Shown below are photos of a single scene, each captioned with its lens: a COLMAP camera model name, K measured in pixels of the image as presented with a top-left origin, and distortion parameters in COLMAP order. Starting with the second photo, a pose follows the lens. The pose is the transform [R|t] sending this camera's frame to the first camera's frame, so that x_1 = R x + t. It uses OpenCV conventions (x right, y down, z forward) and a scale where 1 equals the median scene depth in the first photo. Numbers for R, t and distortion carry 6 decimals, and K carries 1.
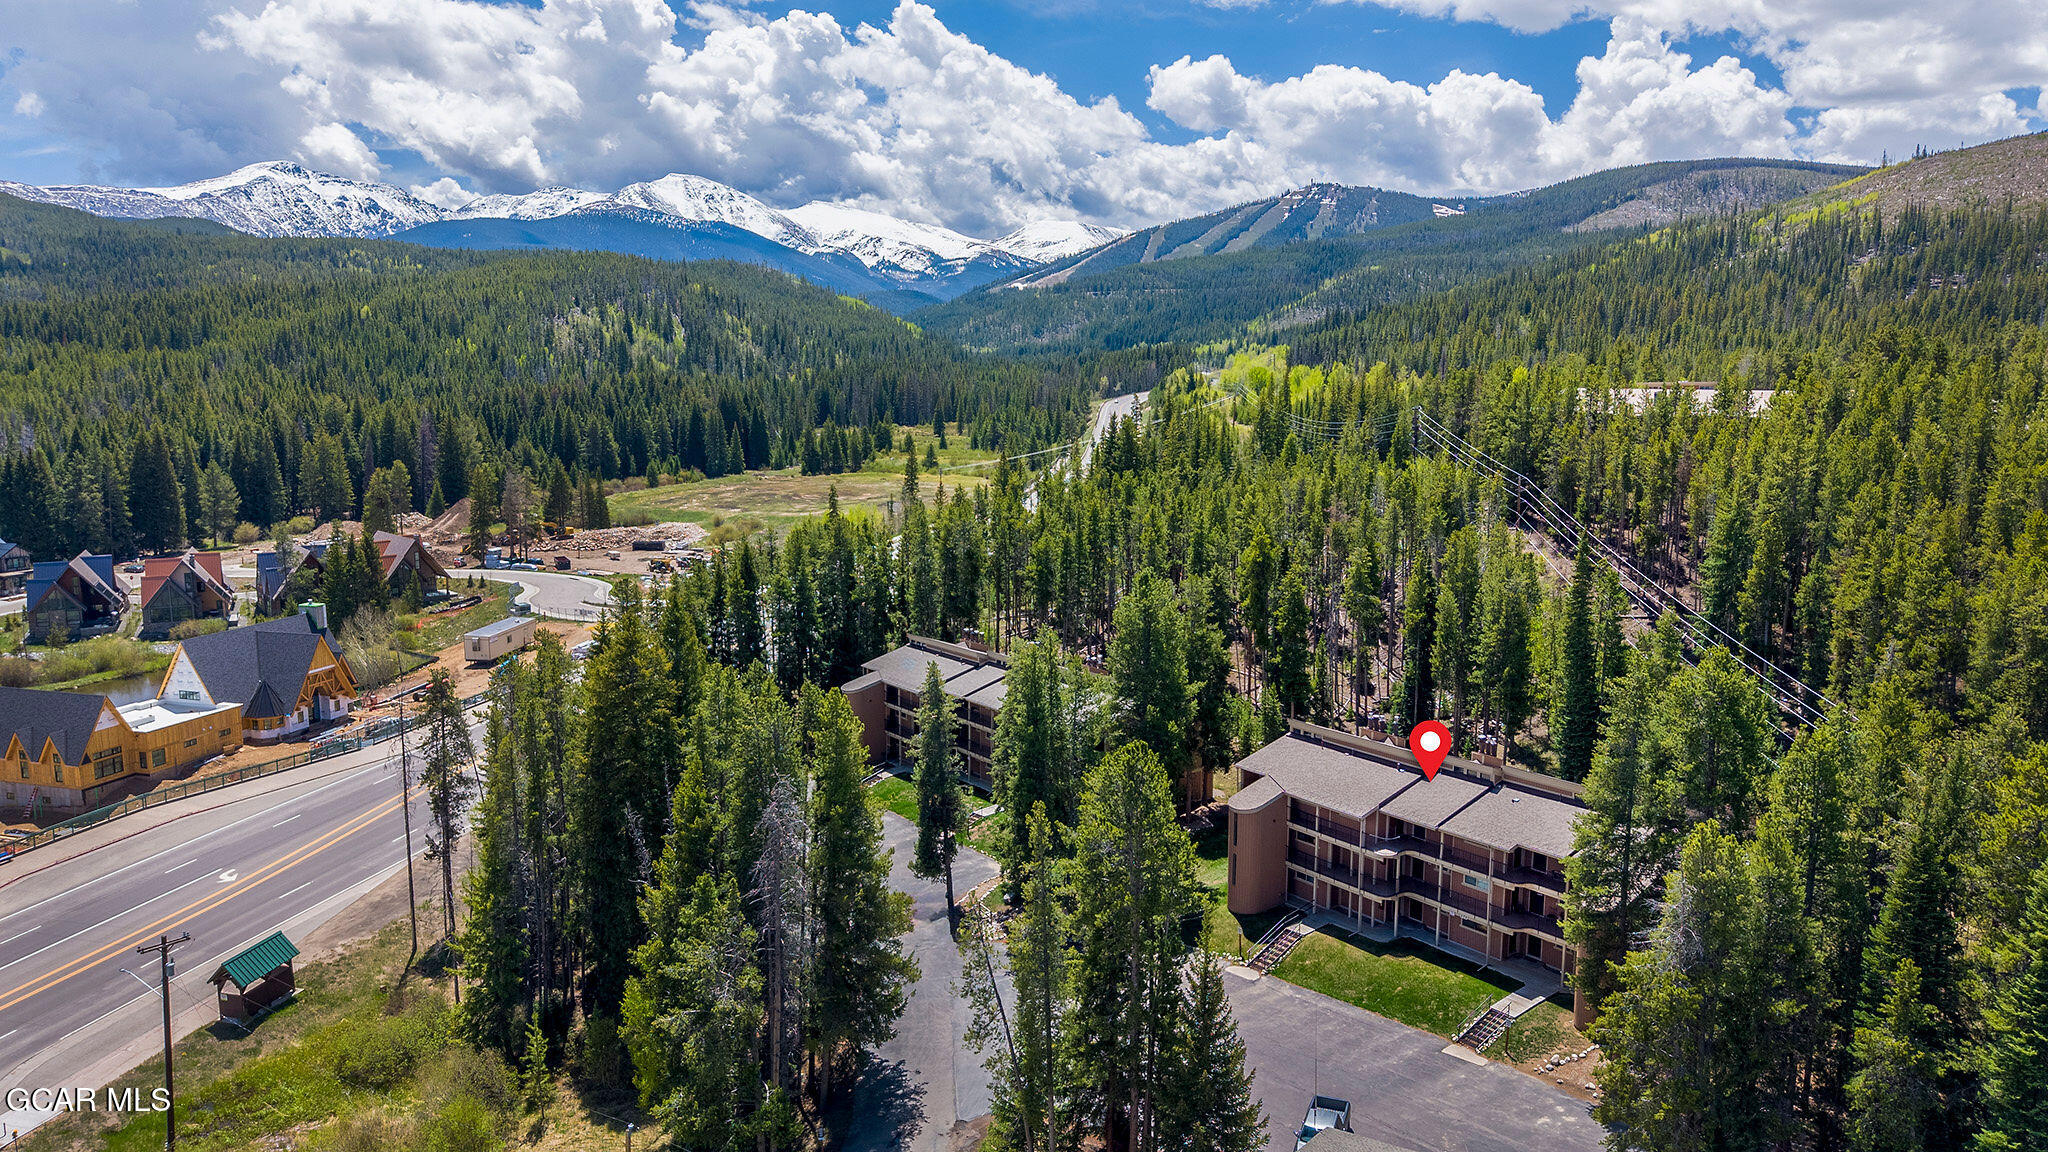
lens RADIAL K [[1370.1, 0, 1021.1], [0, 1370.1, 569.9], [0, 0, 1]] dist [0.130298, -0.241945]
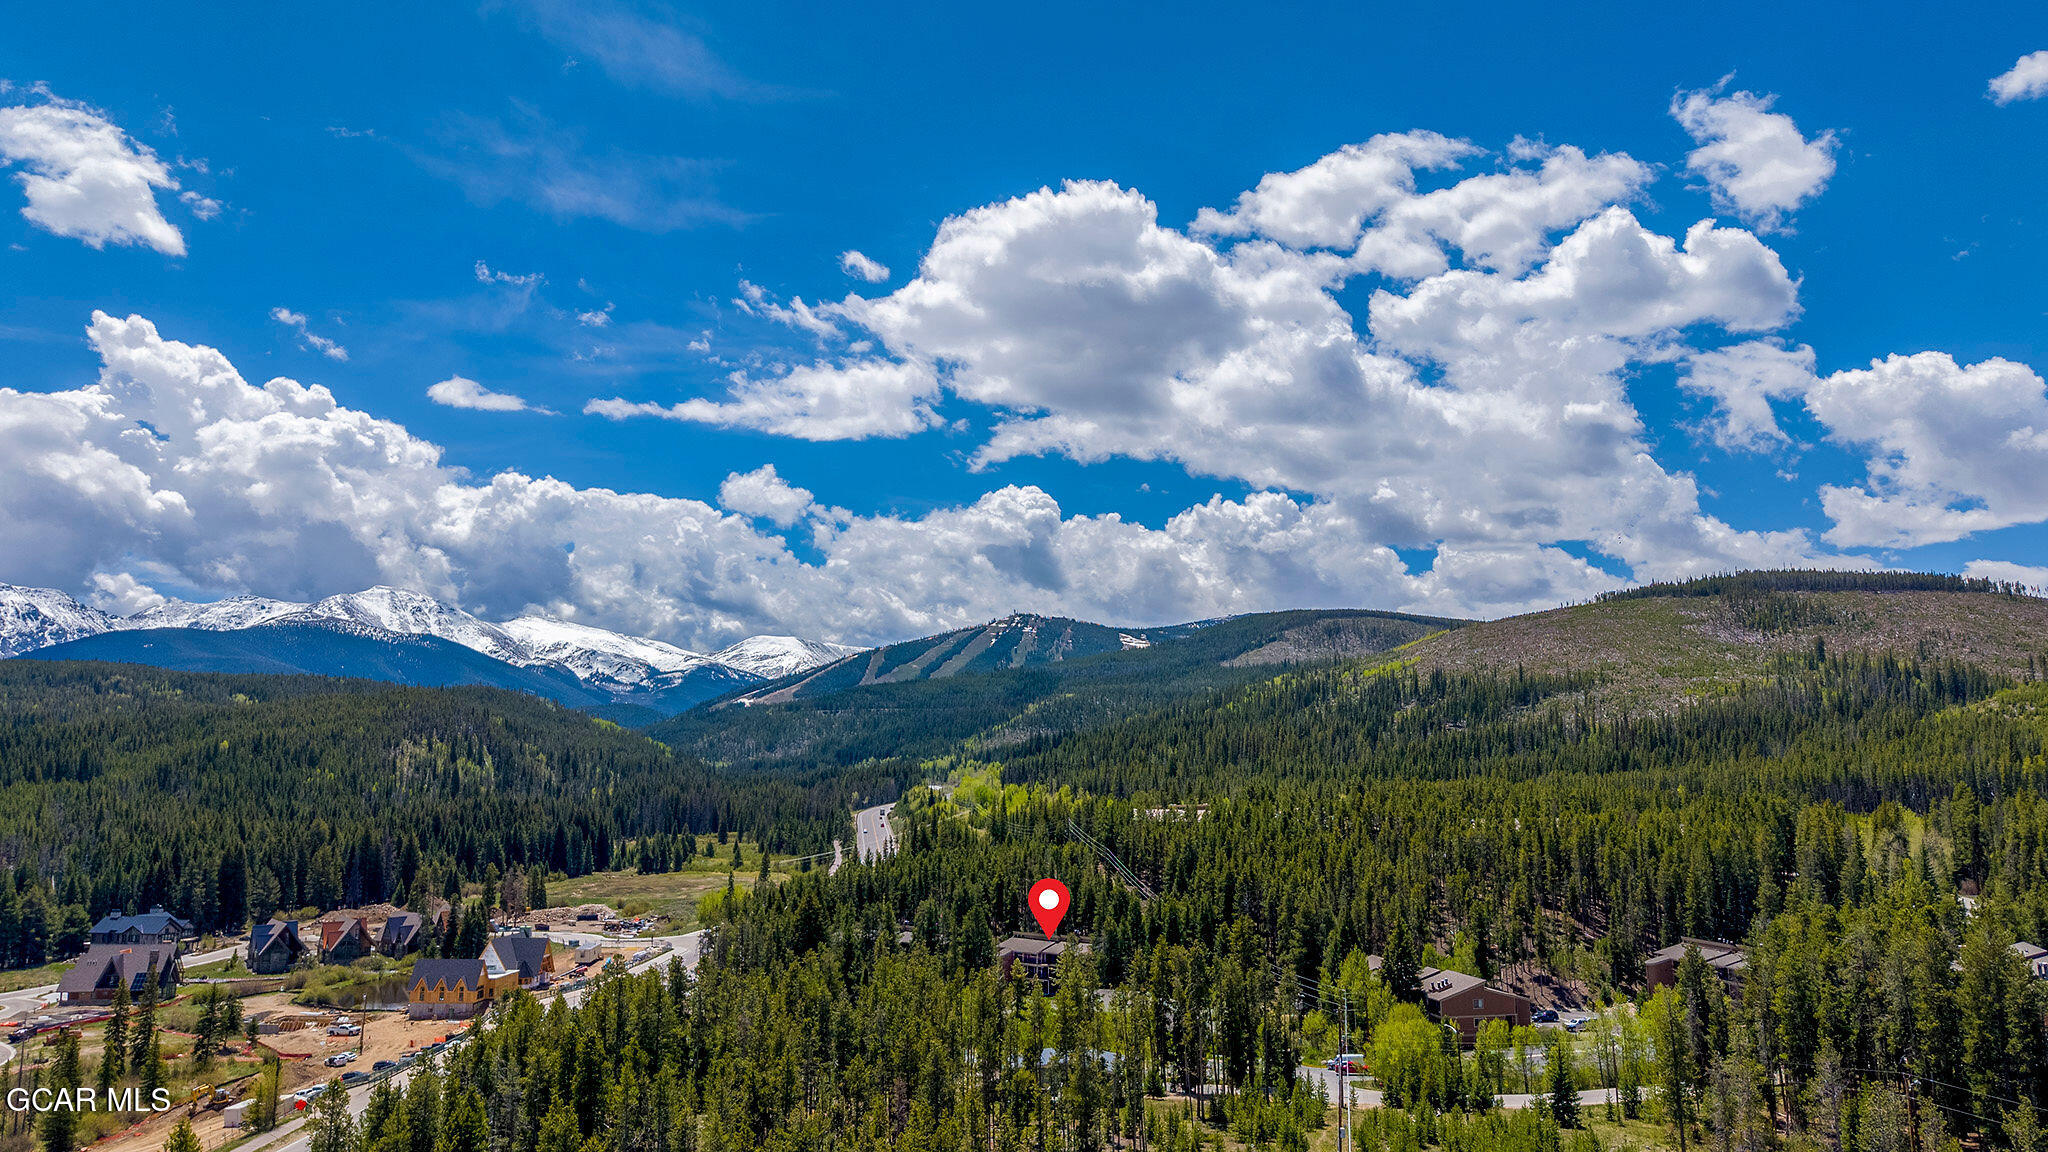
lens RADIAL K [[1370.1, 0, 1021.1], [0, 1370.1, 569.9], [0, 0, 1]] dist [0.130298, -0.241945]
pose [[0.979013, 0.027097, 0.201988, -0.028228], [0.032768, 0.957296, -0.287248, 0.015866], [-0.201146, 0.287838, 0.936317, -0.138252]]
